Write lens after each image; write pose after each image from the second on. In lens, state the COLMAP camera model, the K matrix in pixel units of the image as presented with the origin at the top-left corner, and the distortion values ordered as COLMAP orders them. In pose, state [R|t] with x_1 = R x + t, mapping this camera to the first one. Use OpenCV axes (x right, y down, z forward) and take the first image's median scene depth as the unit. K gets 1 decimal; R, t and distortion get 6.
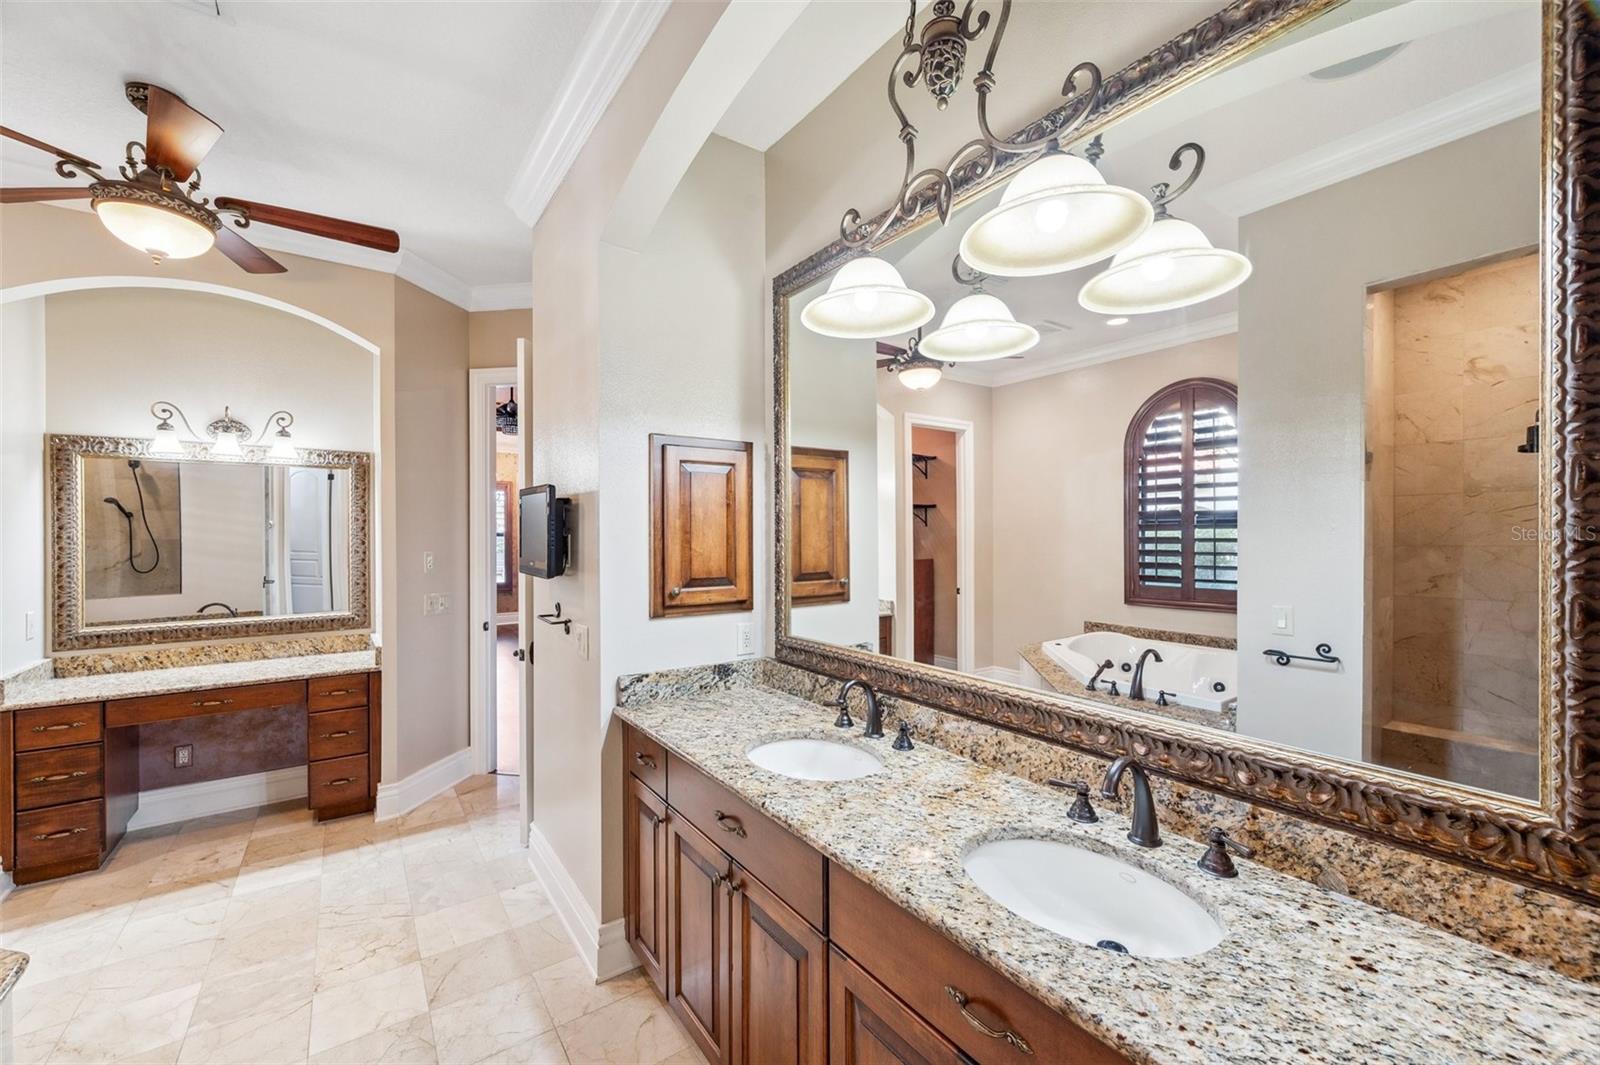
lens RADIAL K [[641.8, 0, 801.6], [0, 641.8, 535.0], [0, 0, 1]] dist [-0.001572, 0.000278]
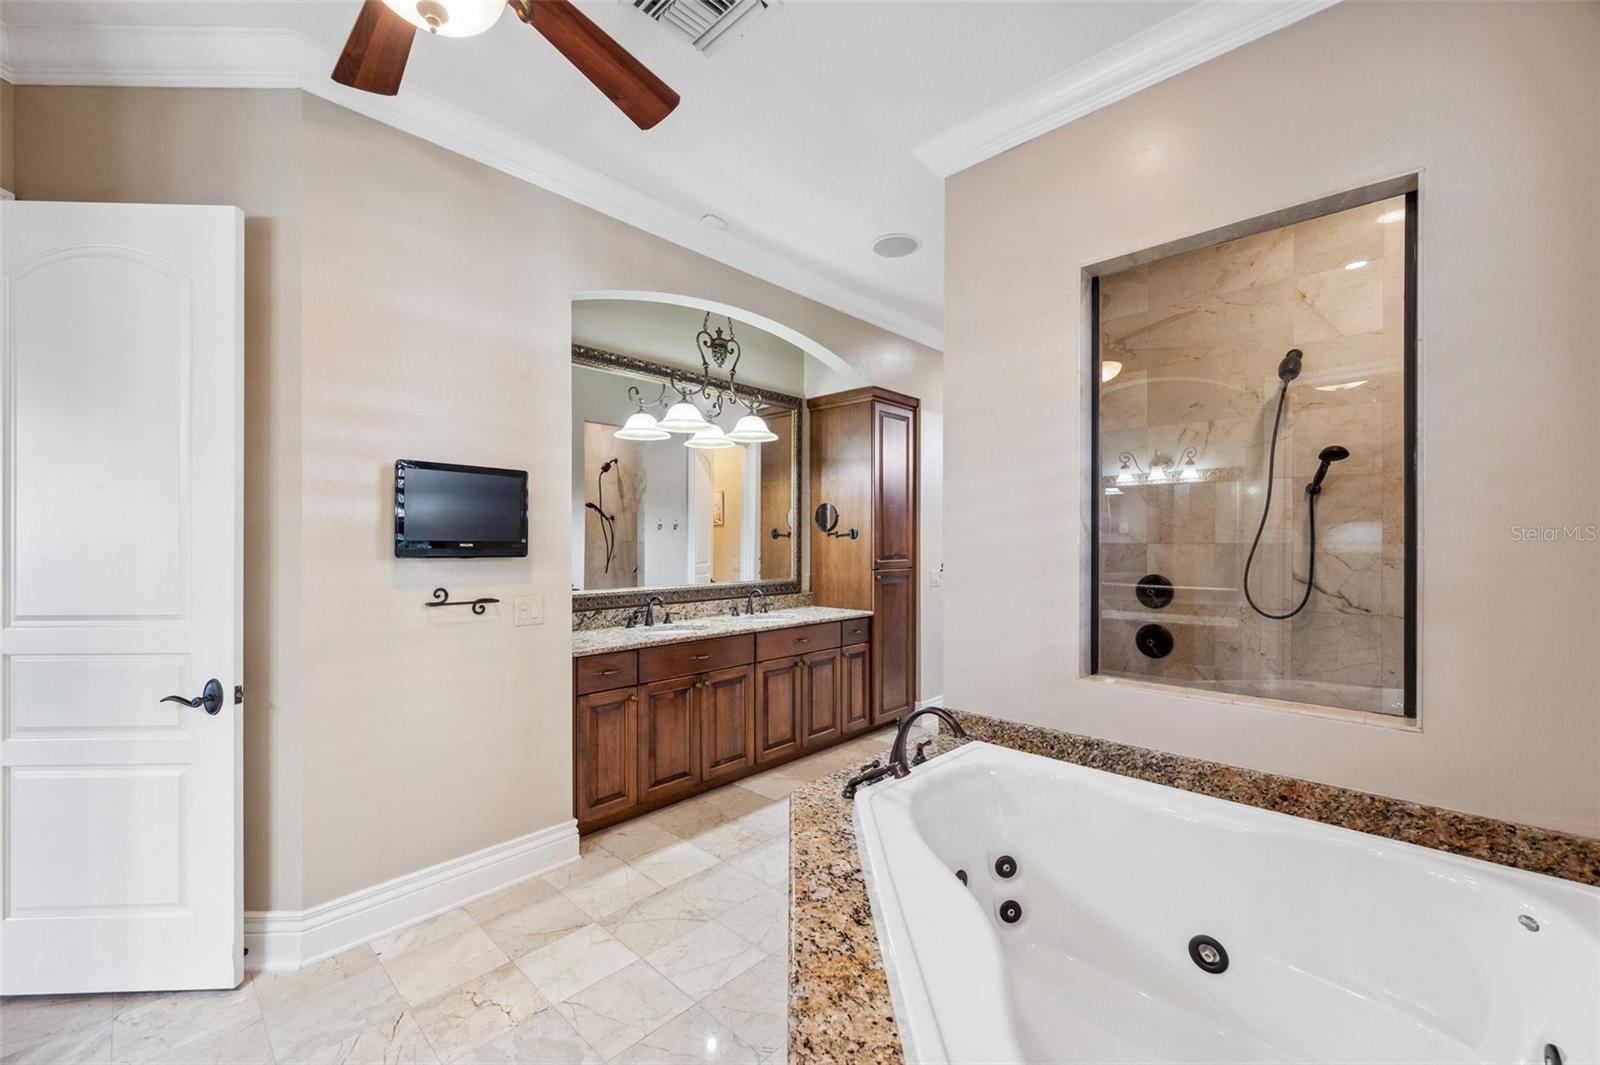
lens RADIAL K [[641.8, 0, 805.3], [0, 641.8, 547.5], [0, 0, 1]] dist [-0.001572, 0.000278]
pose [[-0.203777, -0.003706, 0.979010, -1.082034], [0.003965, 0.999982, 0.004610, 0.033752], [-0.979009, 0.004822, -0.203758, 0.516123]]
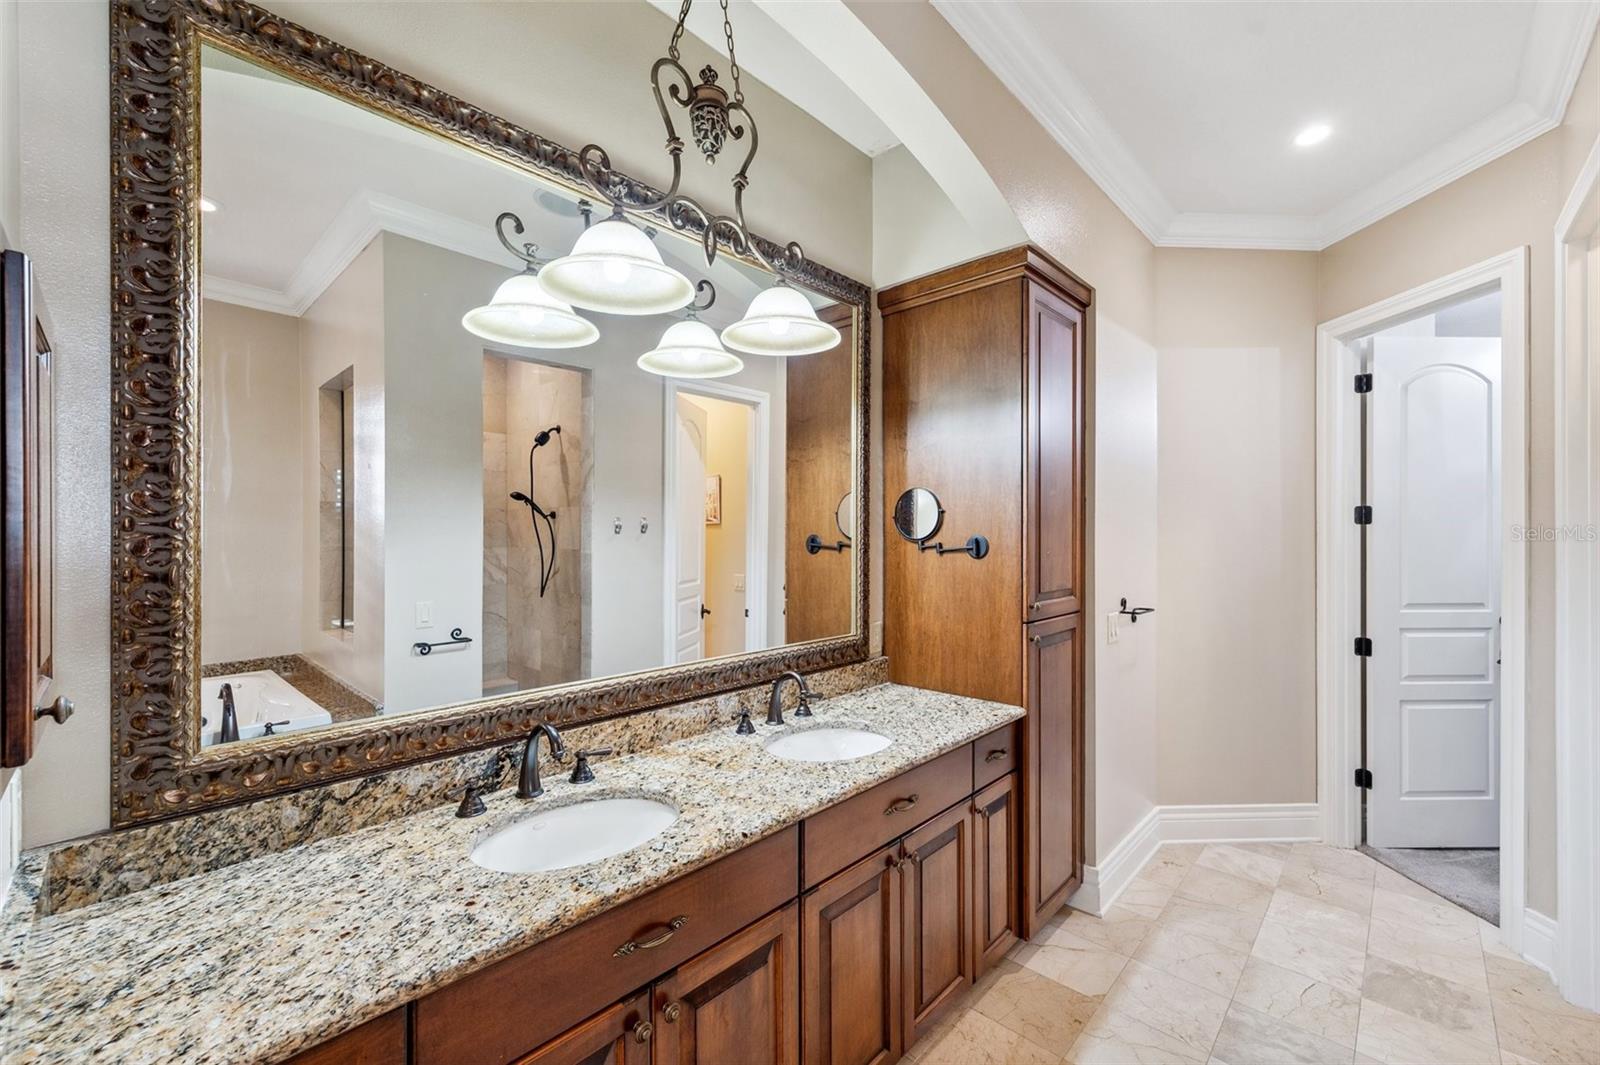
lens RADIAL K [[641.8, 0, 800.0], [0, 641.8, 541.3], [0, 0, 1]] dist [-0.001572, 0.000278]
pose [[-0.199190, -0.002066, 0.979959, -0.401009], [0.004557, 0.999985, 0.003034, 0.001272], [-0.979950, 0.005070, -0.199178, 0.460609]]
